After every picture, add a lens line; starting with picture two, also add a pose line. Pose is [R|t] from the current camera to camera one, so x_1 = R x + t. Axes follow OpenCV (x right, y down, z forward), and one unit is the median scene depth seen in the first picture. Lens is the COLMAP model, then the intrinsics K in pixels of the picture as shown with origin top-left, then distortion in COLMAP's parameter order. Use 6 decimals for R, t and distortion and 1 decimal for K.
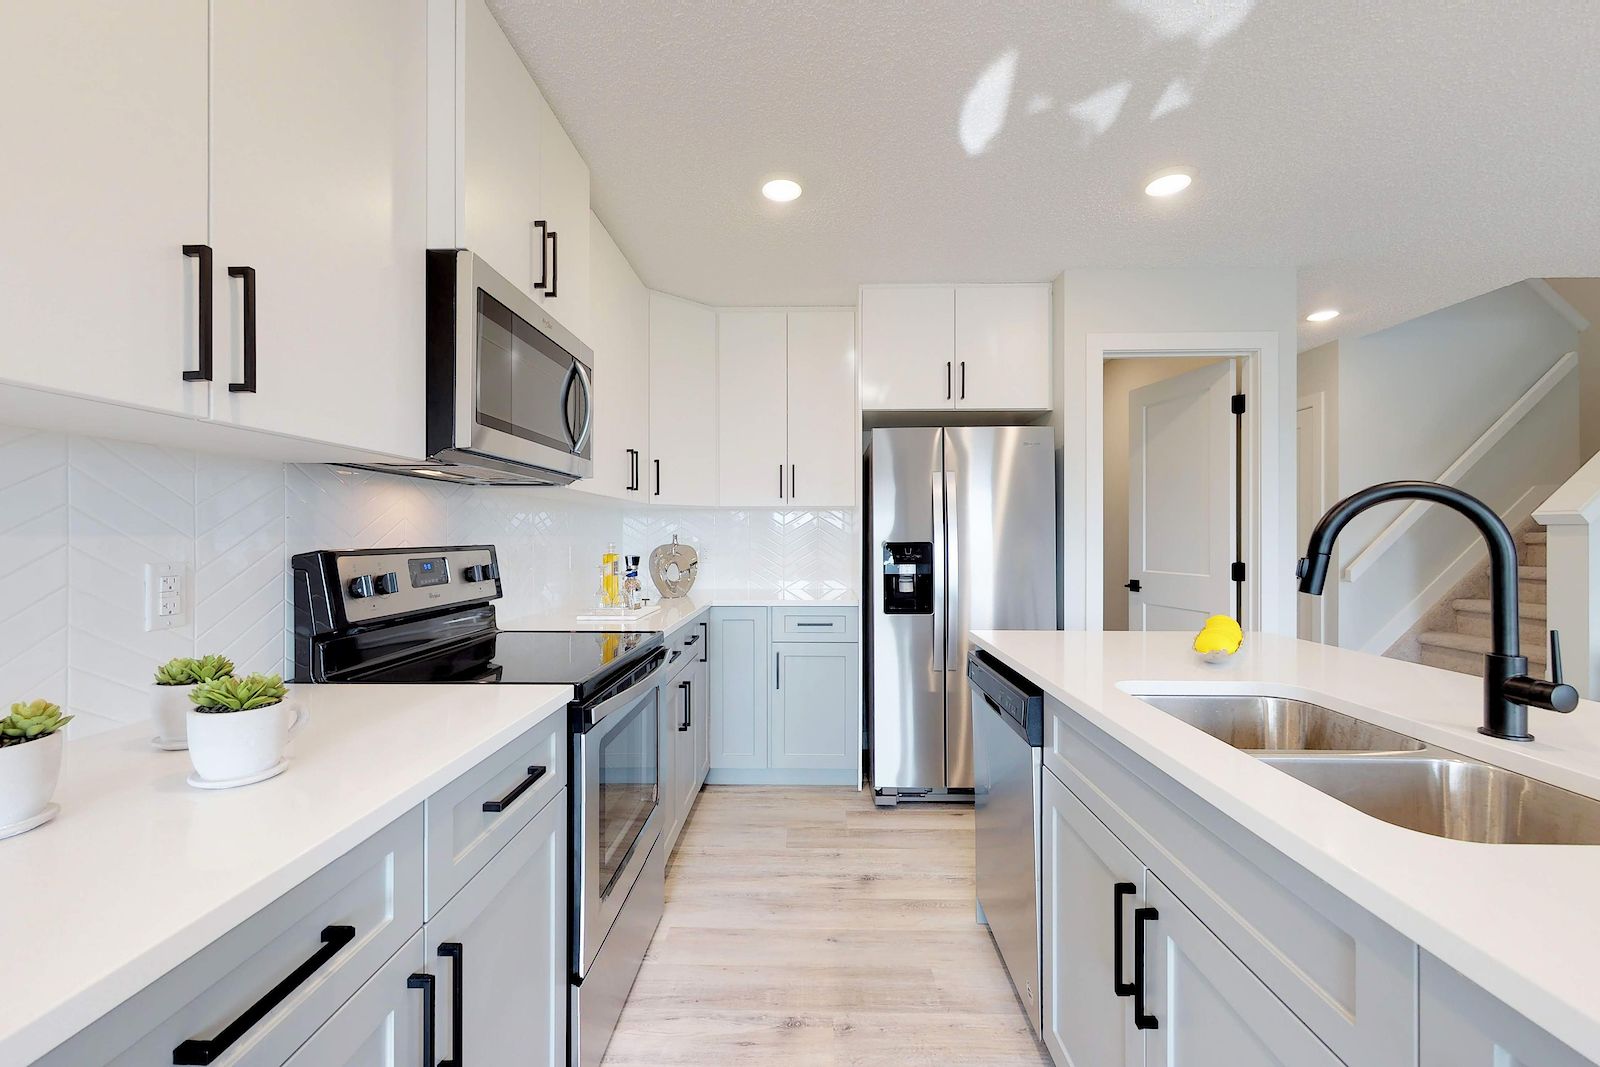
lens RADIAL K [[638.6, 0, 791.5], [0, 638.6, 528.2], [0, 0, 1]] dist [-0.004140, -0.000356]
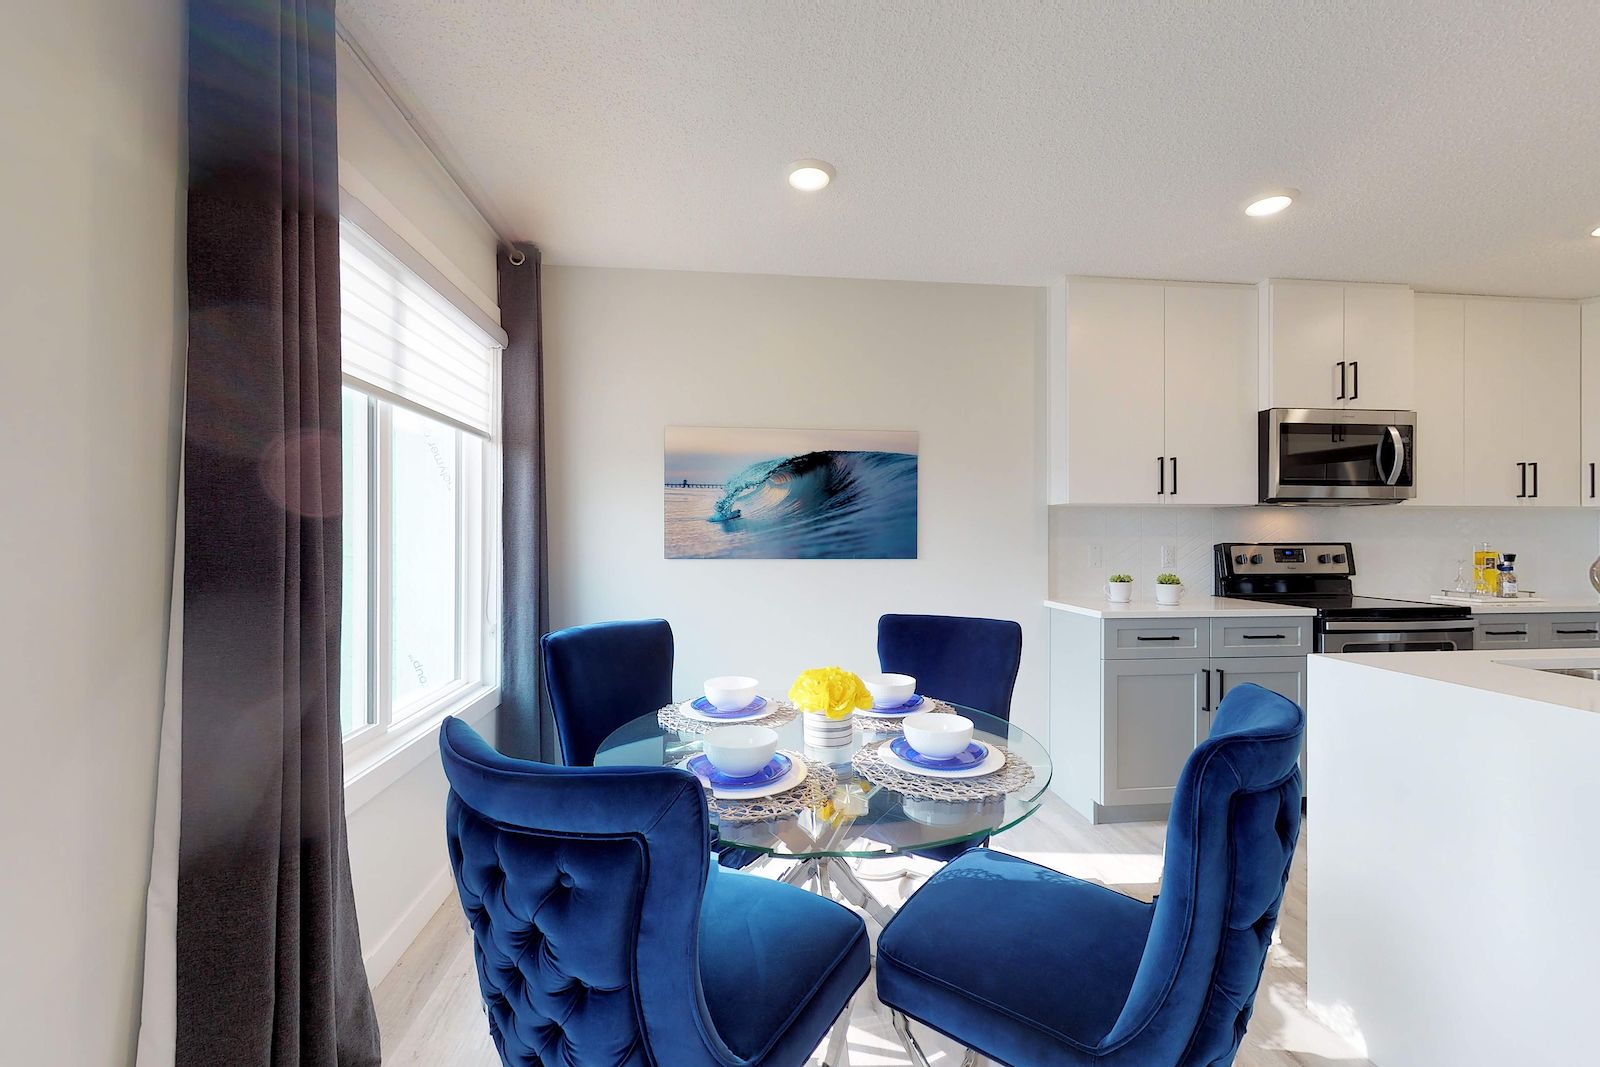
lens RADIAL K [[638.6, 0, 799.1], [0, 638.6, 534.2], [0, 0, 1]] dist [-0.004140, -0.000356]
pose [[0.141984, 0.002208, -0.989866, 1.040461], [0.012505, 0.999914, 0.004024, -0.020580], [0.989790, -0.012949, 0.141945, -0.682764]]
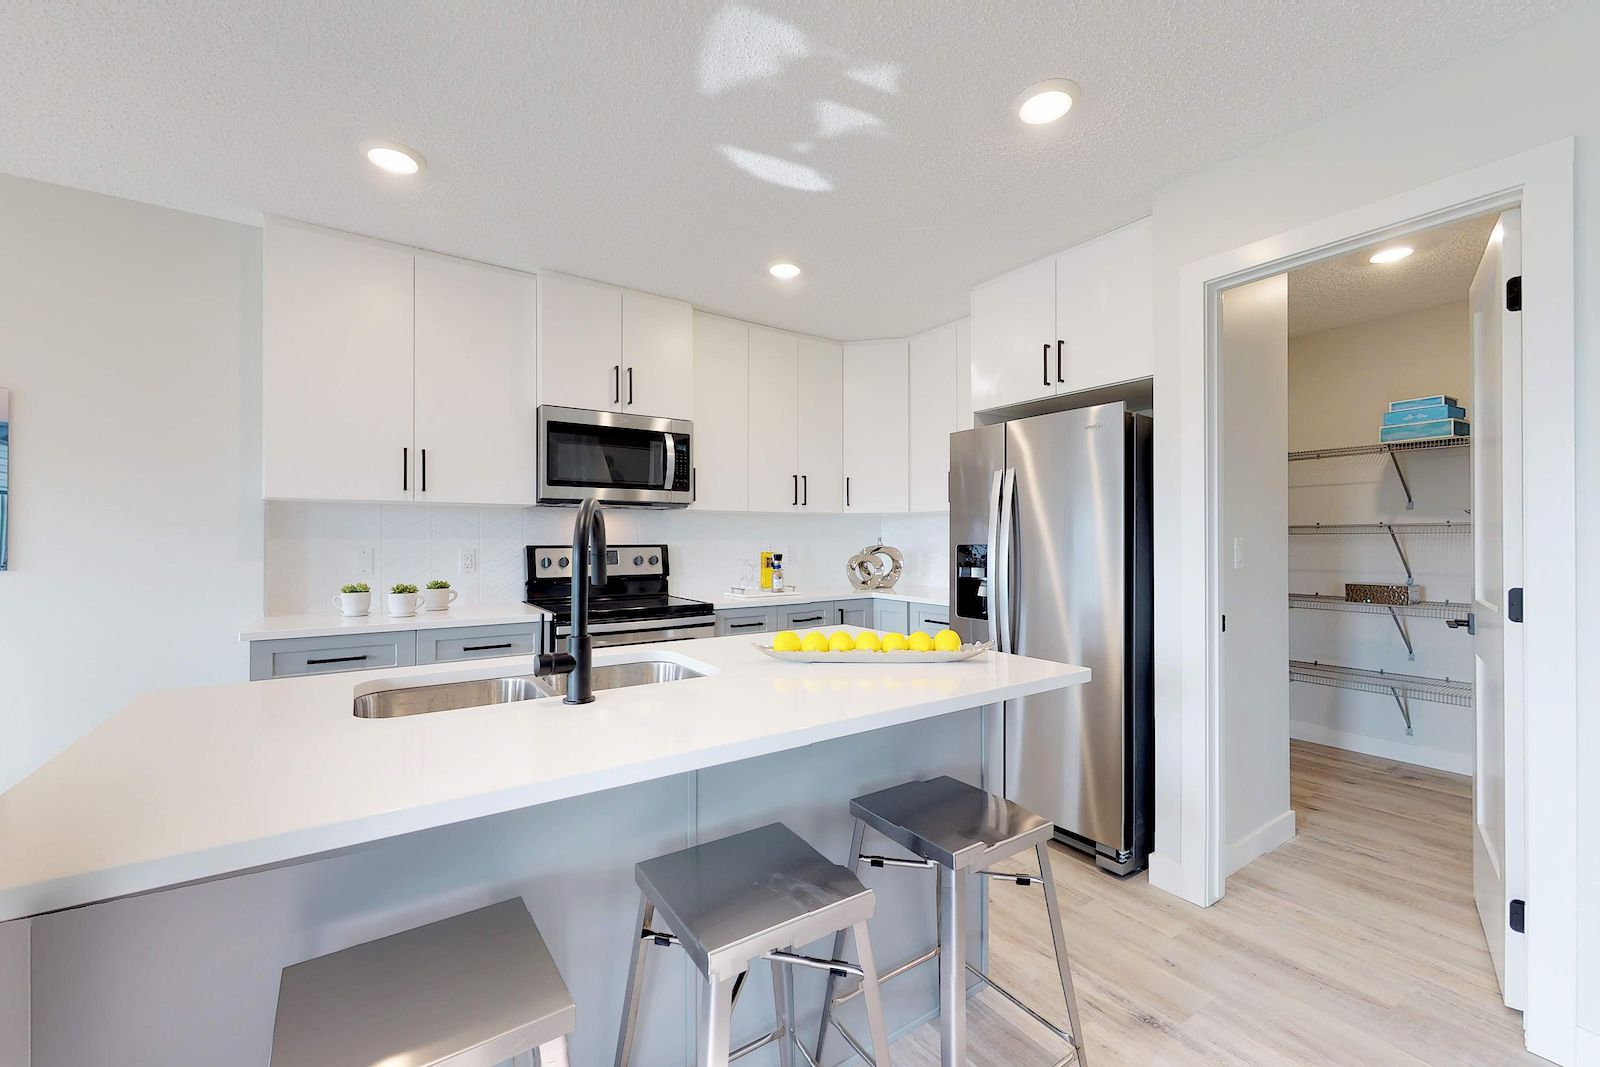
lens RADIAL K [[613.0, 0, 797.1], [0, 613.0, 541.1], [0, 0, 1]] dist [-0.015145, 0.000105]
pose [[0.598410, 0.003682, -0.801181, 1.171019], [0.010270, 0.999872, 0.012266, 0.000953], [0.801124, -0.015568, 0.598296, 0.335603]]
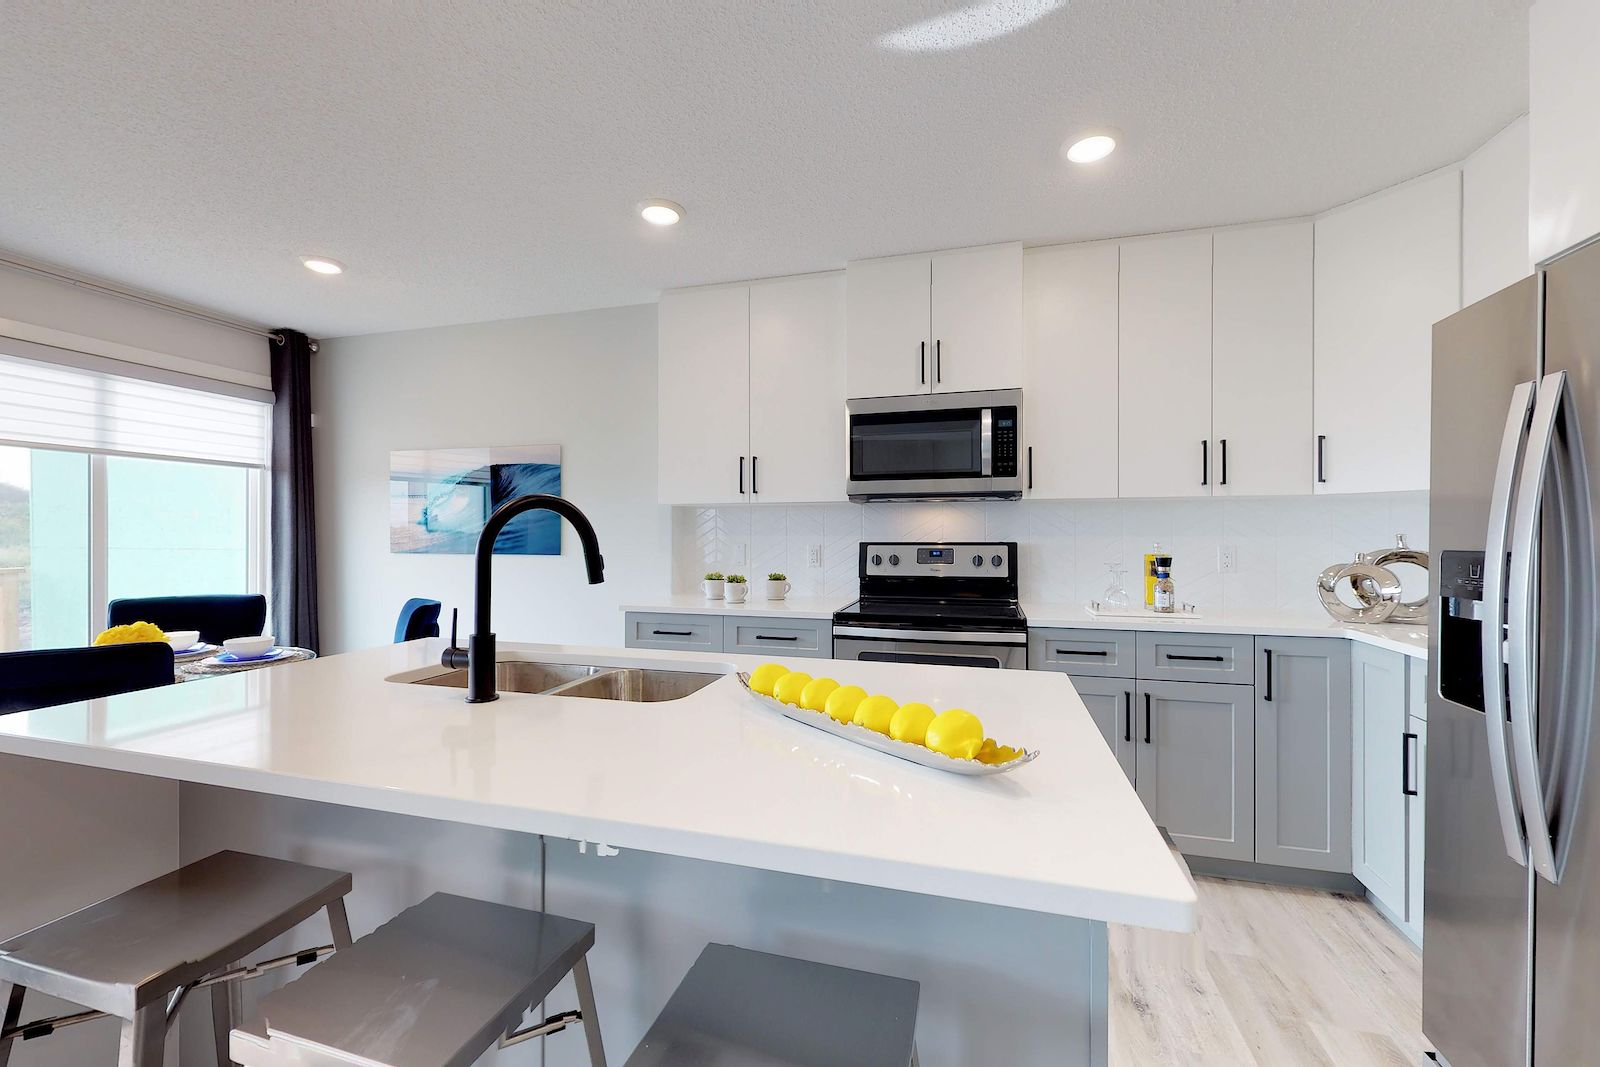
lens RADIAL K [[638.6, 0, 809.2], [0, 638.6, 532.1], [0, 0, 1]] dist [-0.004140, -0.000356]
pose [[-0.233323, -0.001582, -0.972398, 1.118898], [0.014372, 0.999884, -0.005075, 0.005247], [0.972293, -0.015159, -0.233273, 0.986820]]
